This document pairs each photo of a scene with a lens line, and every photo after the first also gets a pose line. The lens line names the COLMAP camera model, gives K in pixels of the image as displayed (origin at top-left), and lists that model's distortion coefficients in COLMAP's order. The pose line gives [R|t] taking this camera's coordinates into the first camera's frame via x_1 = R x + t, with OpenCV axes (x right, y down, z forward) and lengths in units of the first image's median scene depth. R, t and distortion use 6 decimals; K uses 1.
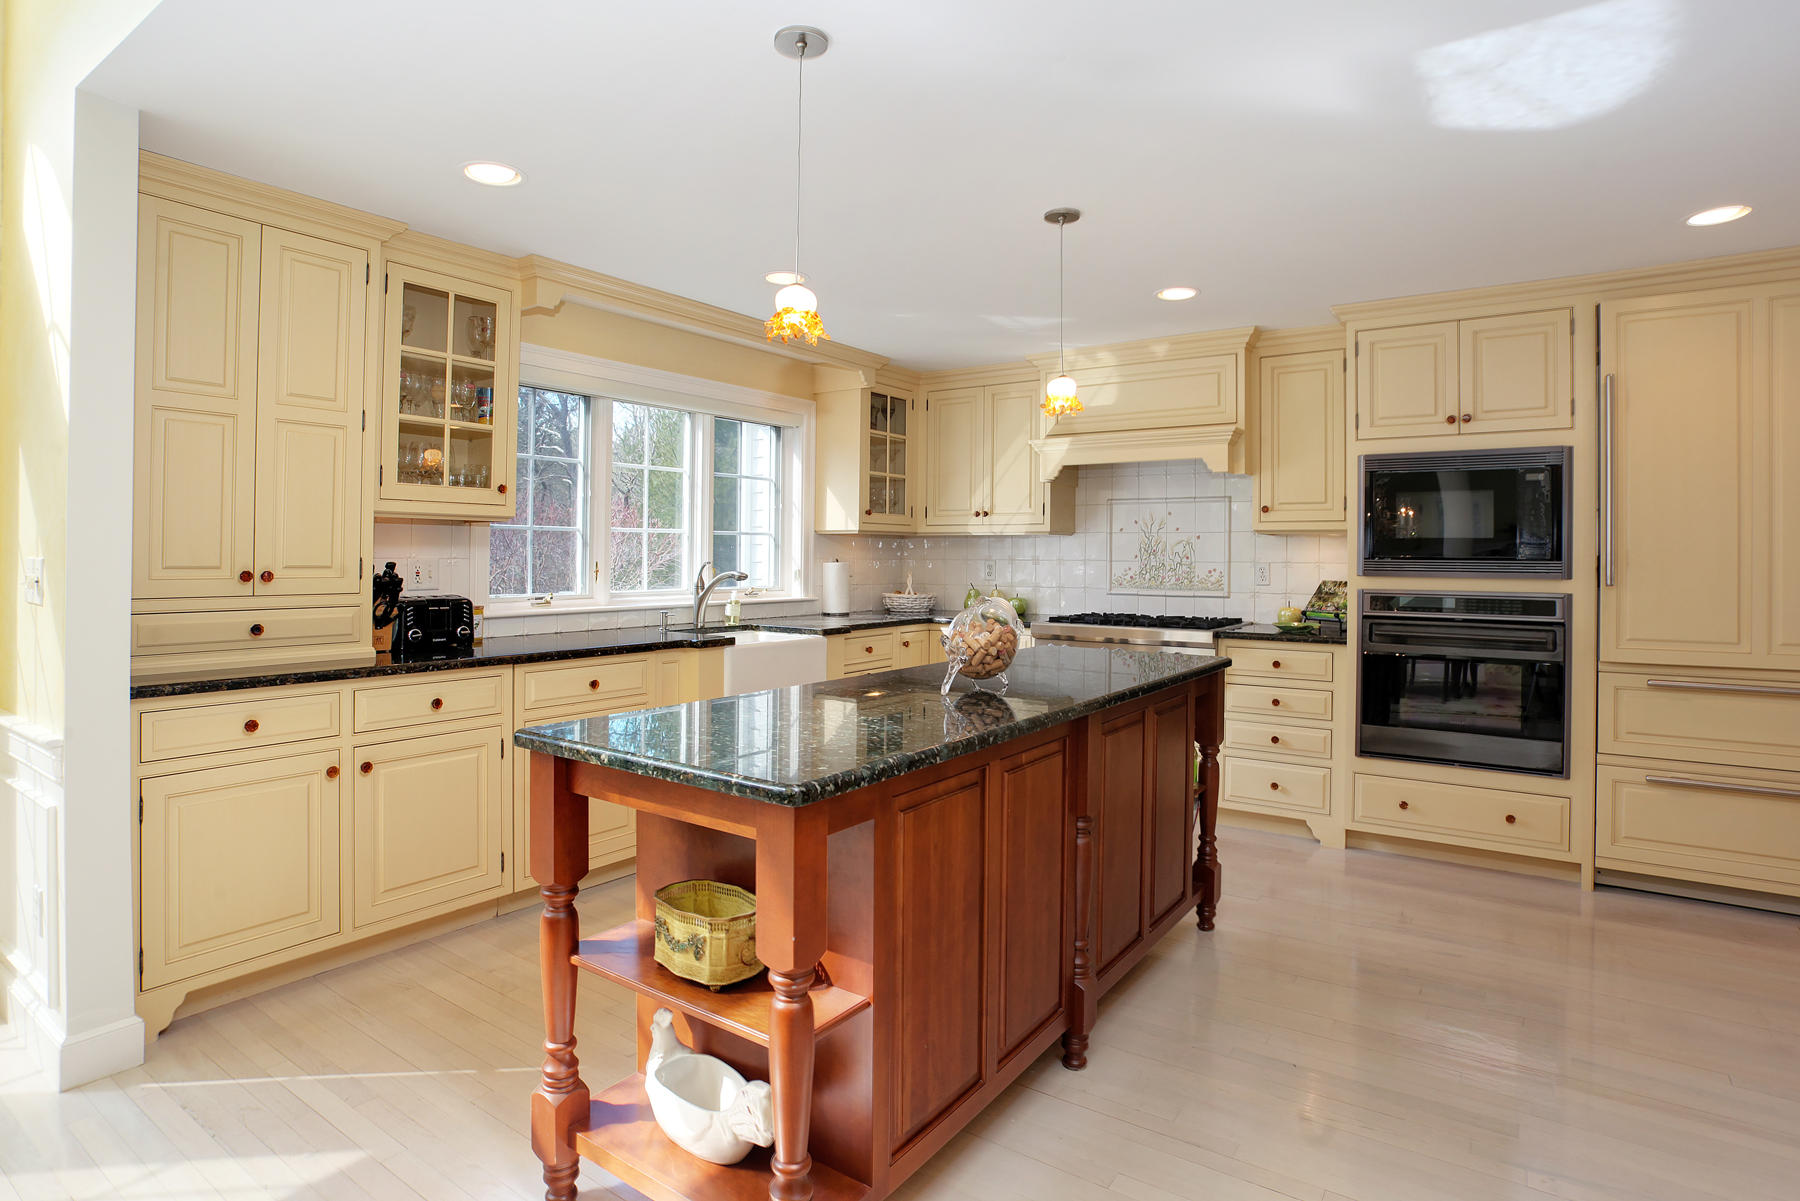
lens RADIAL K [[955.5, 0, 899.8], [0, 955.5, 548.5], [0, 0, 1]] dist [-0.076441, 0.029408]
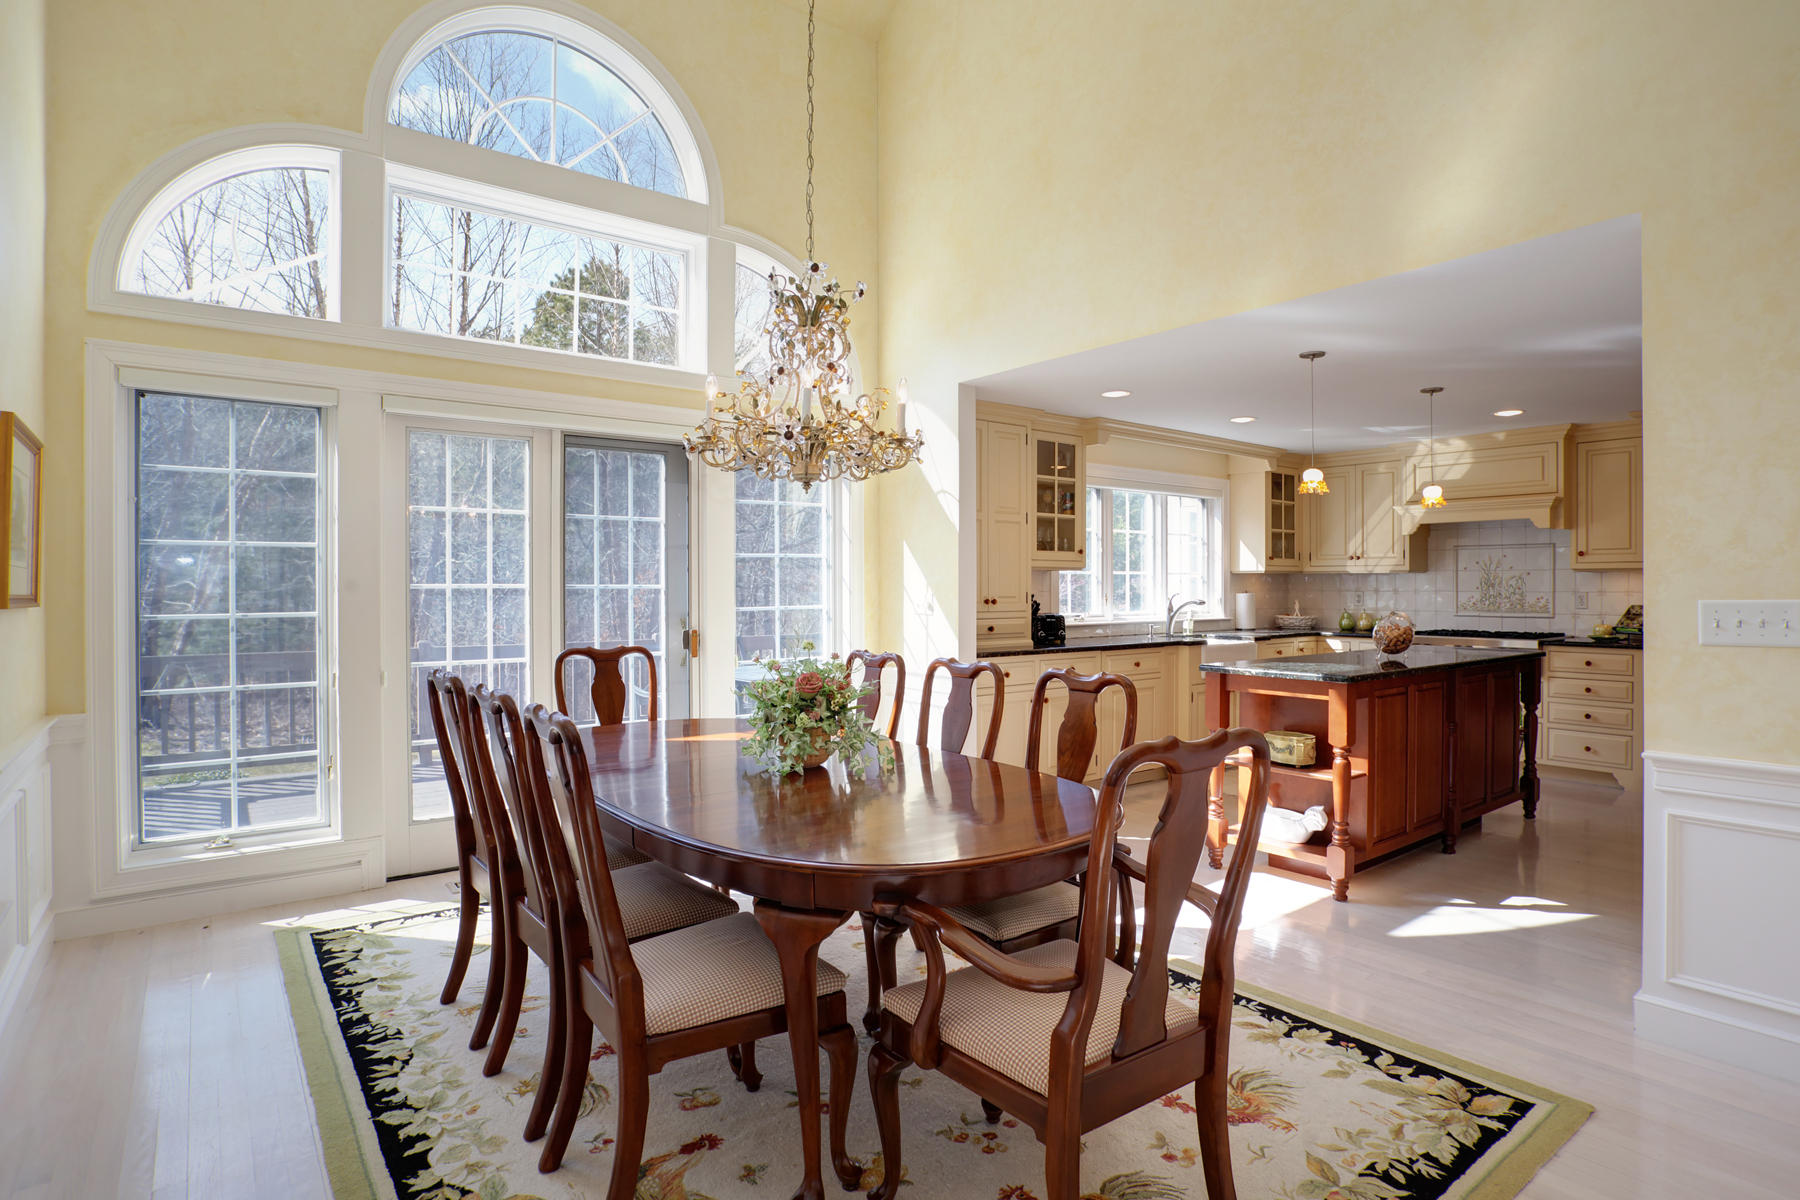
lens RADIAL K [[938.8, 0, 945.3], [0, 938.8, 589.0], [0, 0, 1]] dist [-0.031386, 0.000834]
pose [[0.963666, -0.006143, -0.267040, -0.150880], [0.008615, 0.999930, 0.008087, -0.008384], [0.266971, -0.010094, 0.963652, -0.558926]]
